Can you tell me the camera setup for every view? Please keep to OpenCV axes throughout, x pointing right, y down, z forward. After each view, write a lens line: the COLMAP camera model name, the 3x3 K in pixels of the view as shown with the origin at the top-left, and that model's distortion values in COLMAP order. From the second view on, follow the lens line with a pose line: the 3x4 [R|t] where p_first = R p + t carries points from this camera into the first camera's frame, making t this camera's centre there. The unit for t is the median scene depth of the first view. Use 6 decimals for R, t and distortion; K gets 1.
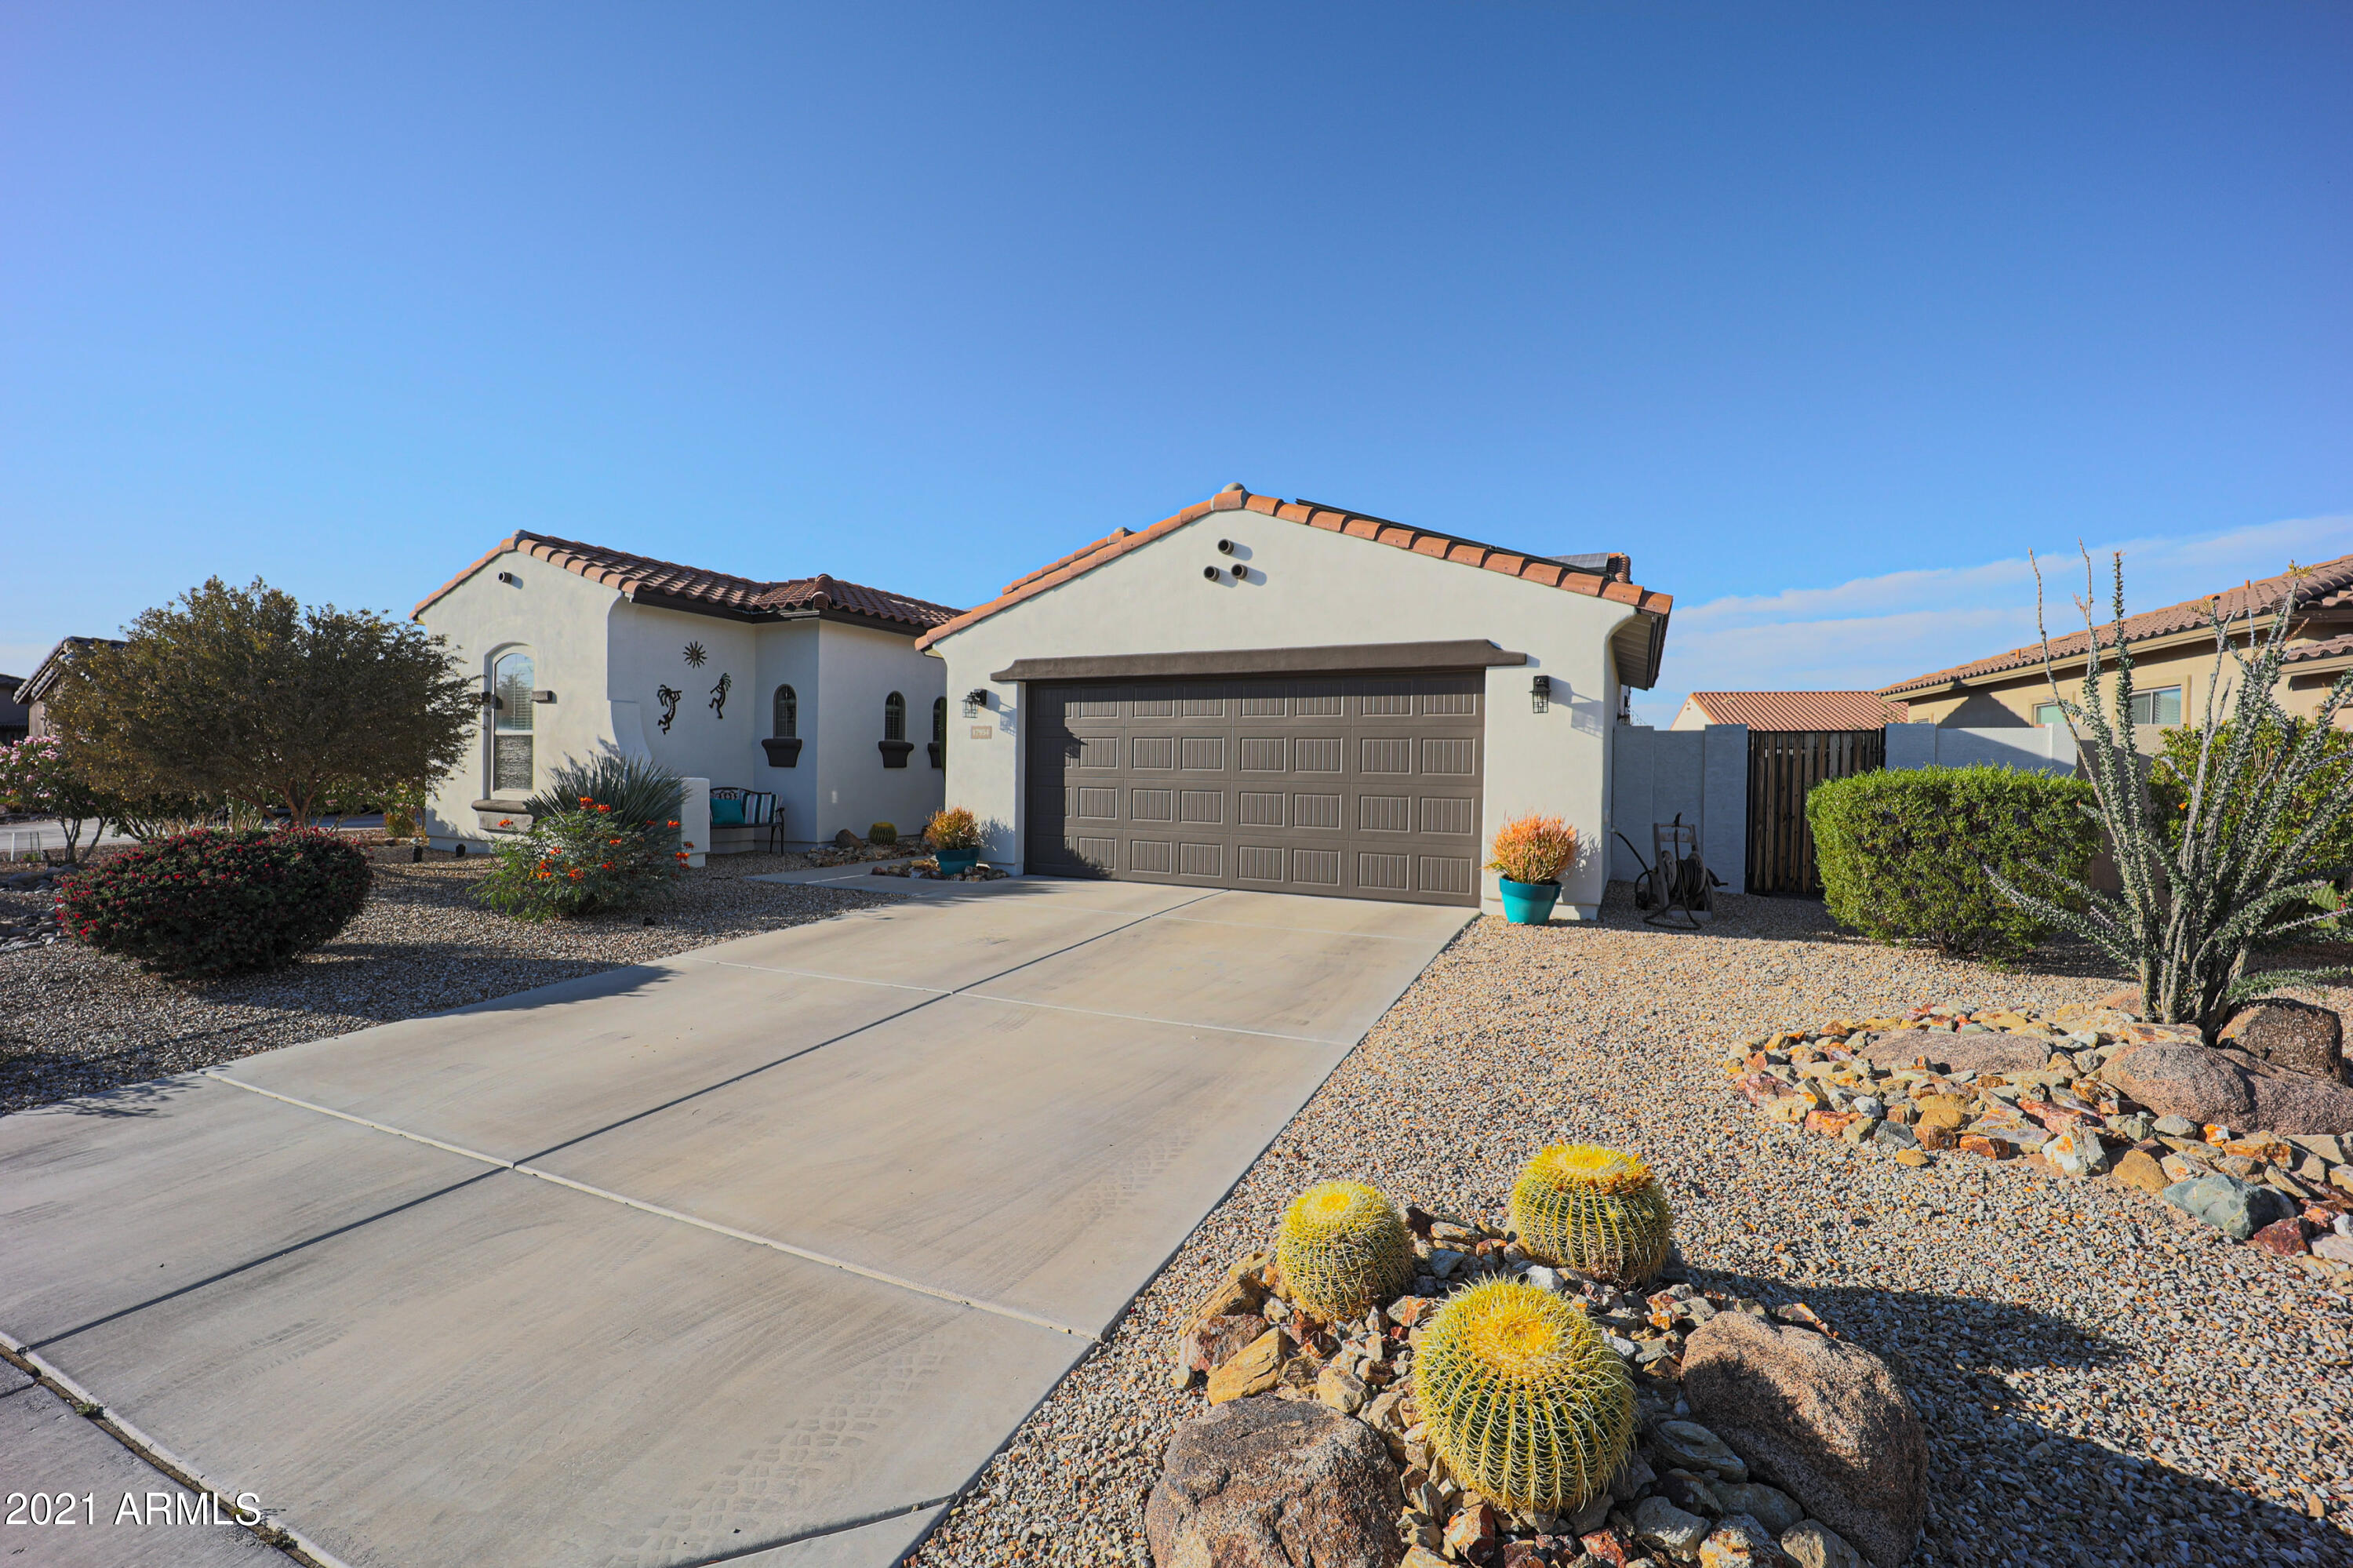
lens RADIAL K [[965.3, 0, 1174.1], [0, 965.3, 784.8], [0, 0, 1]] dist [-0.022638, -0.000561]
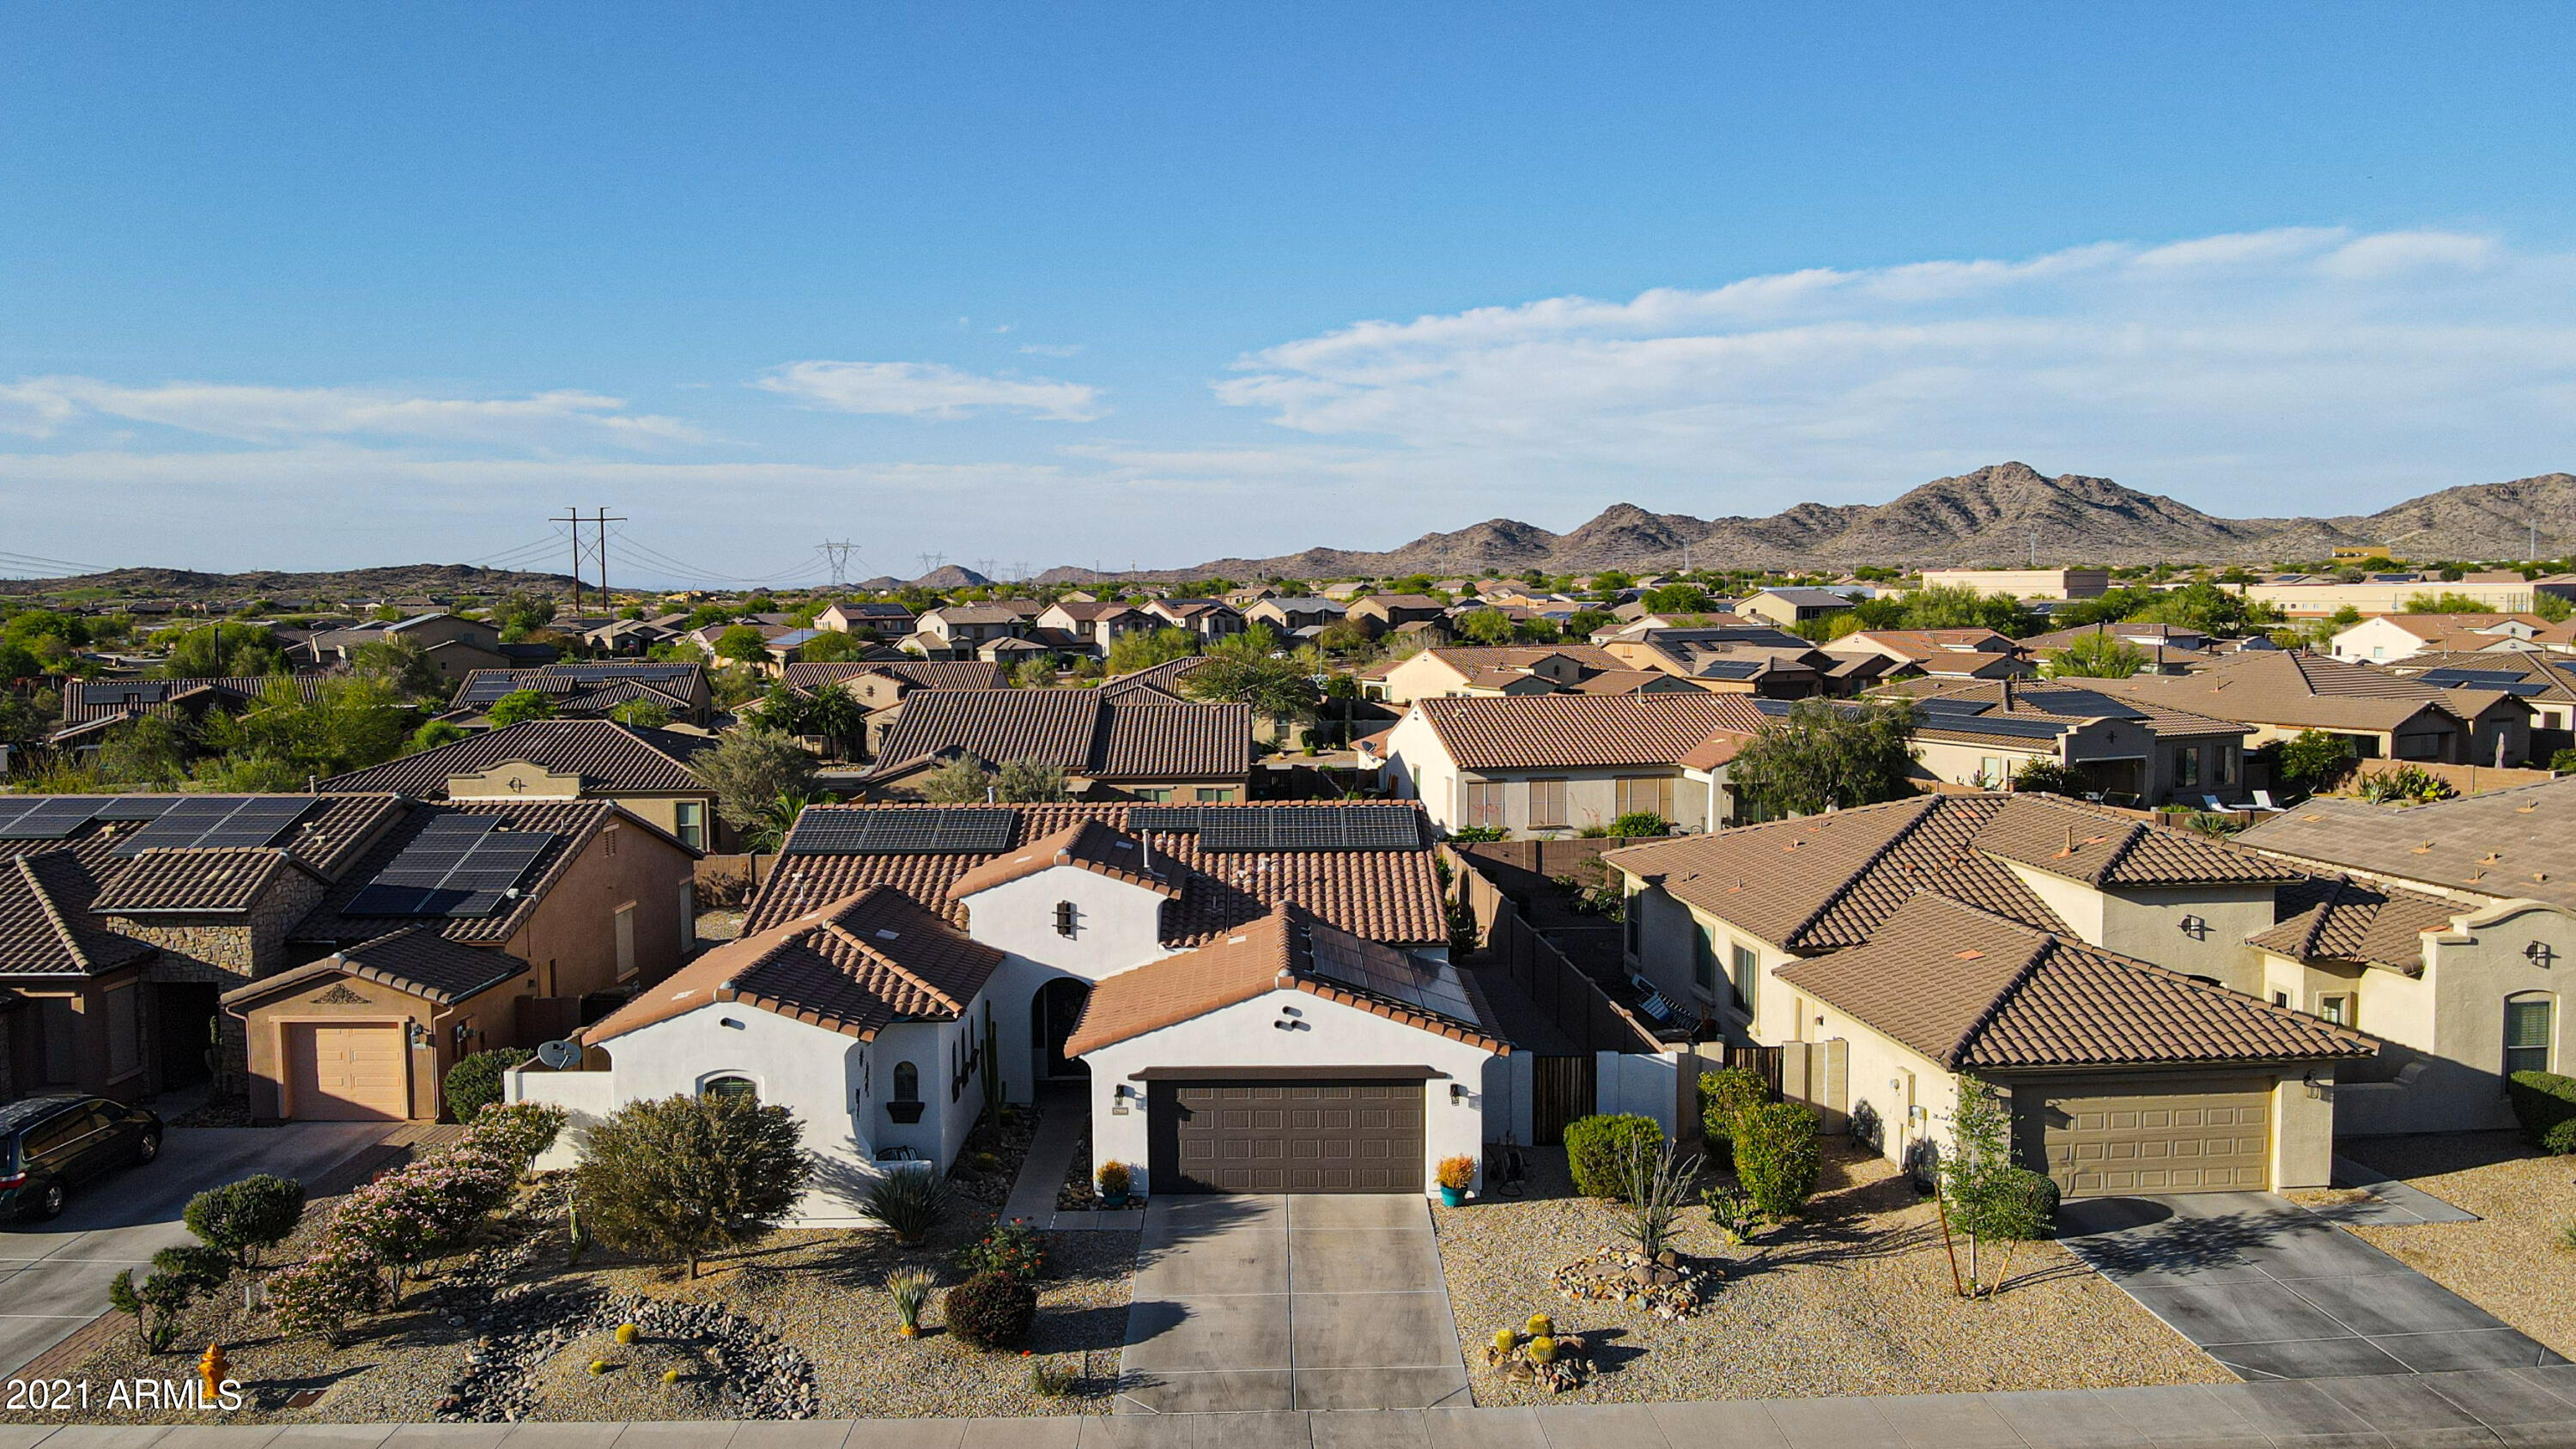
lens RADIAL K [[1901.2, 0, 1266.5], [0, 1901.2, 732.1], [0, 0, 1]] dist [0.007389, 0.011976]
pose [[0.901366, -0.055815, 0.429446, -1.476675], [0.028047, 0.997101, 0.070725, -1.016225], [-0.432149, -0.051704, 0.900319, -2.150373]]
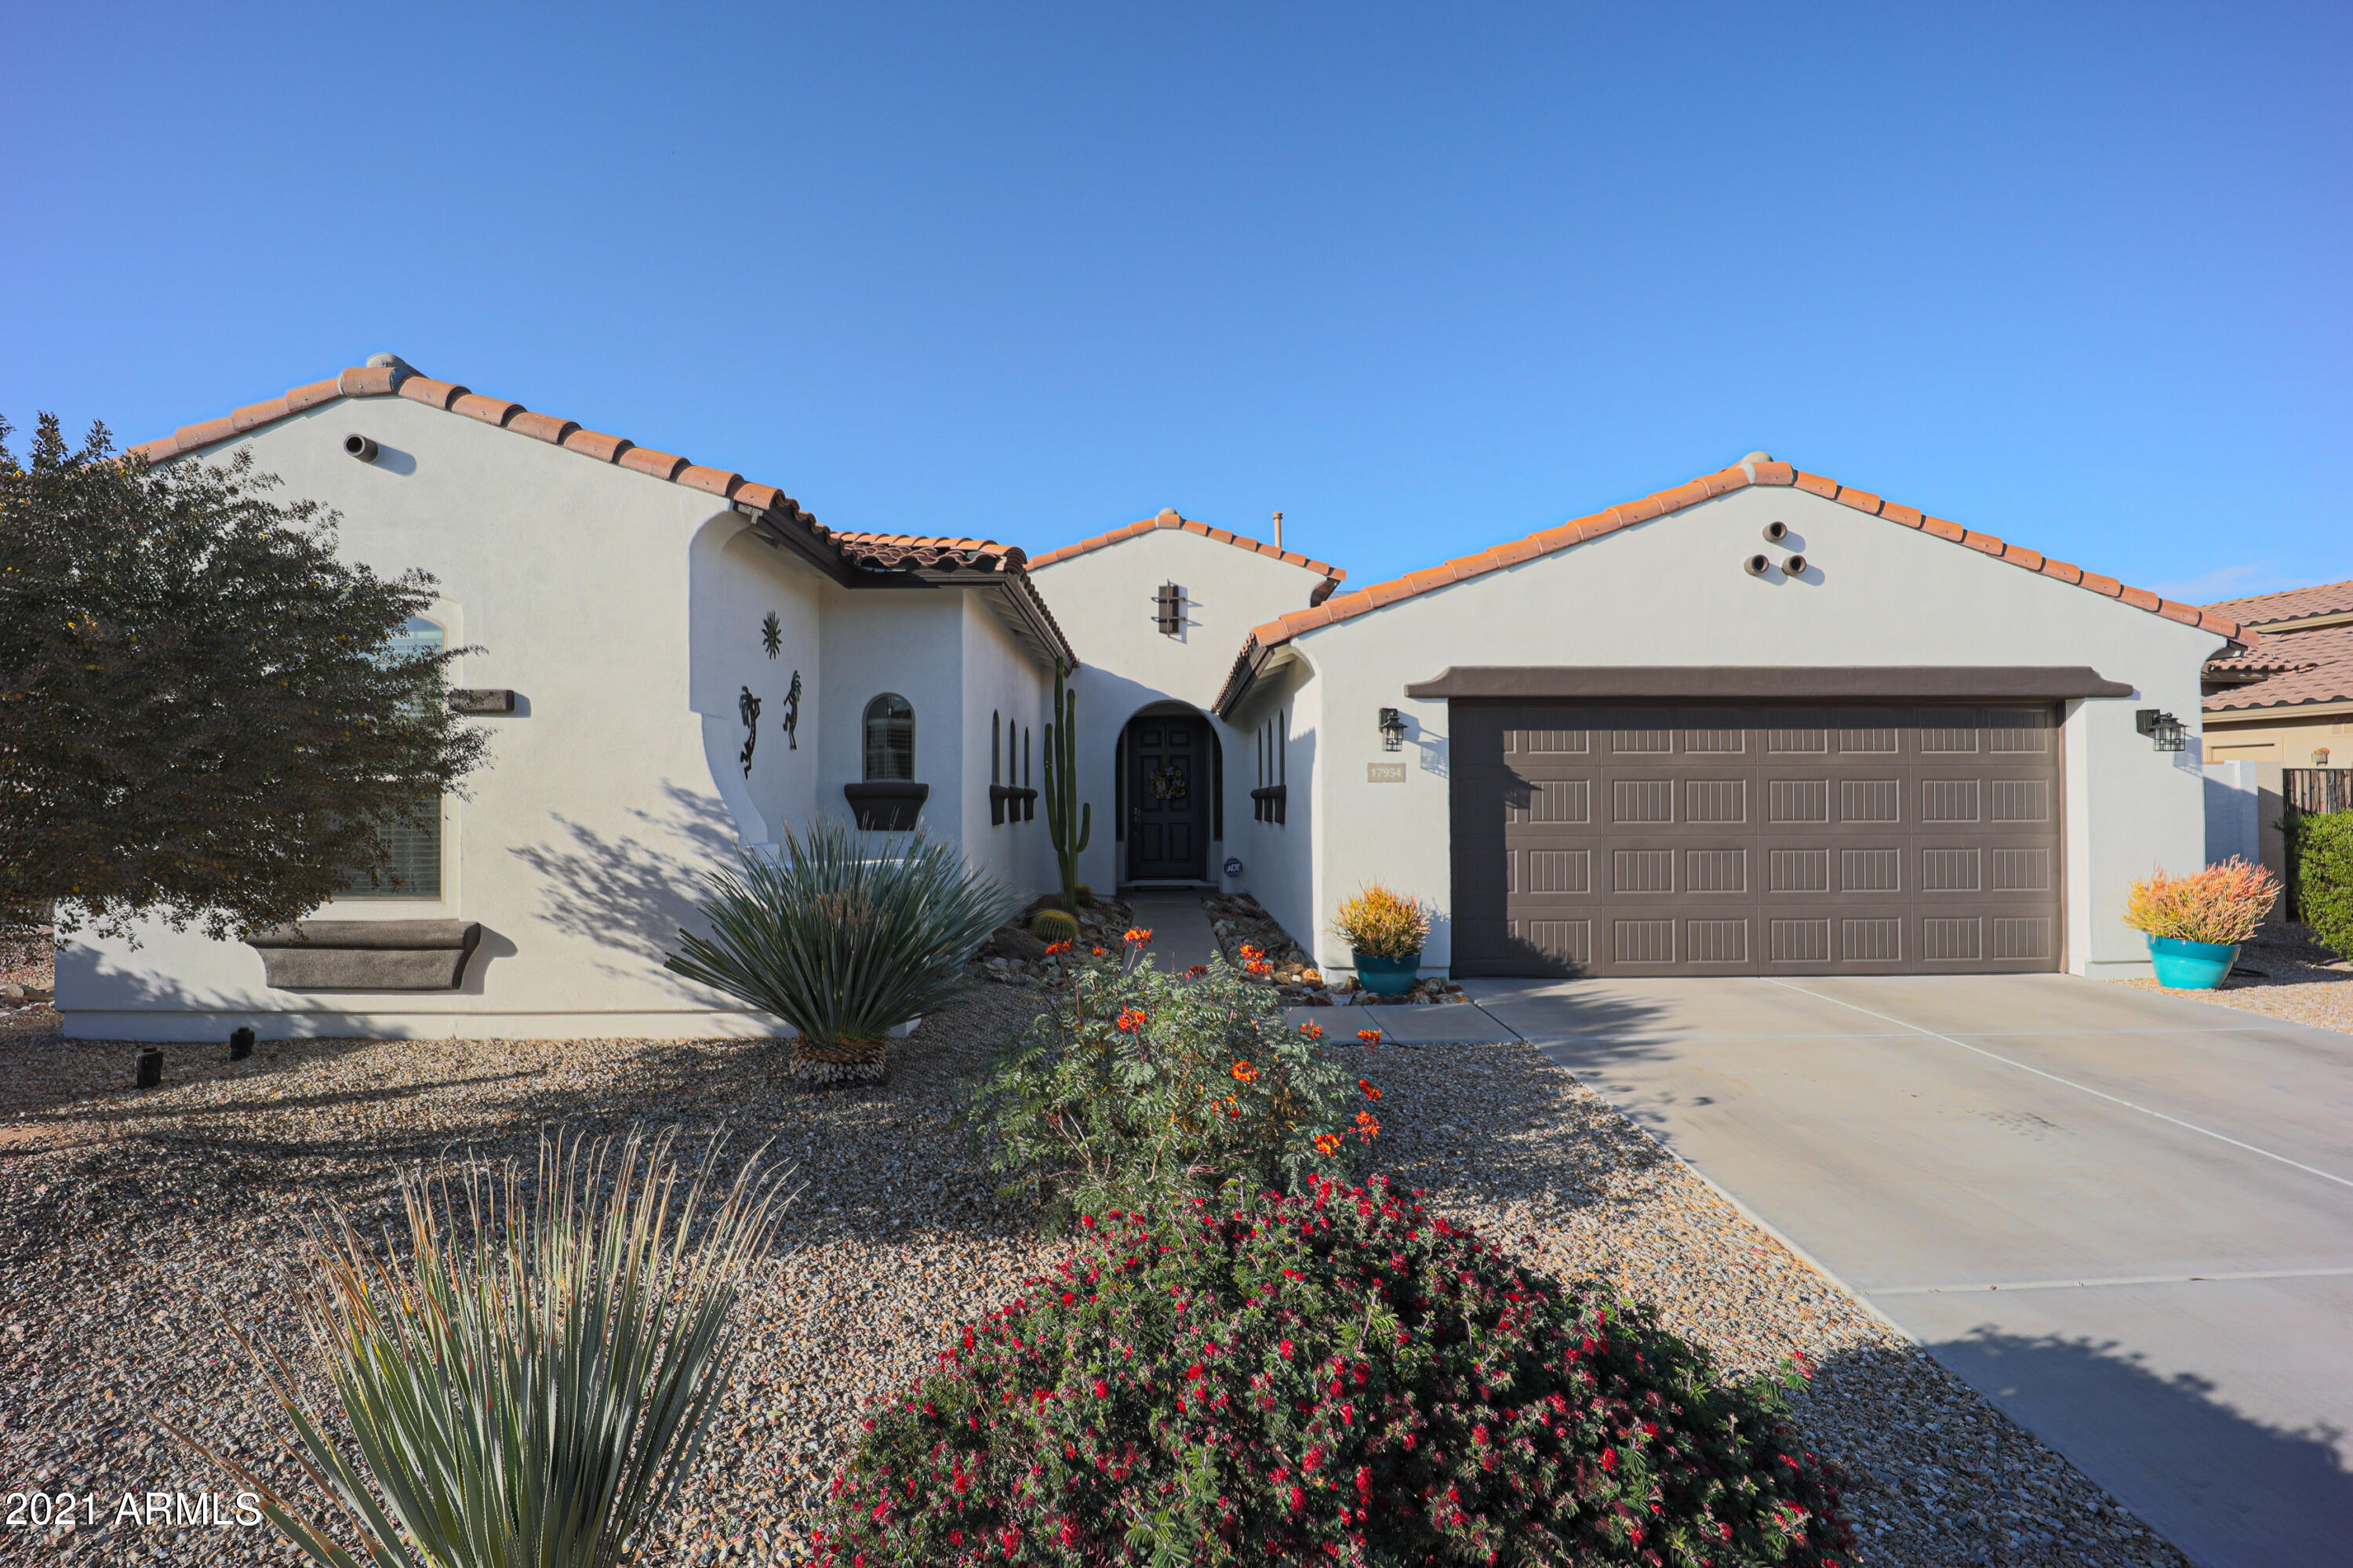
lens RADIAL K [[965.3, 0, 1174.1], [0, 965.3, 784.8], [0, 0, 1]] dist [-0.022638, -0.000561]
pose [[0.896357, -0.010868, 0.443200, -0.720139], [0.025132, 0.999338, -0.026323, -0.036961], [-0.442621, 0.034733, 0.896036, 0.535296]]
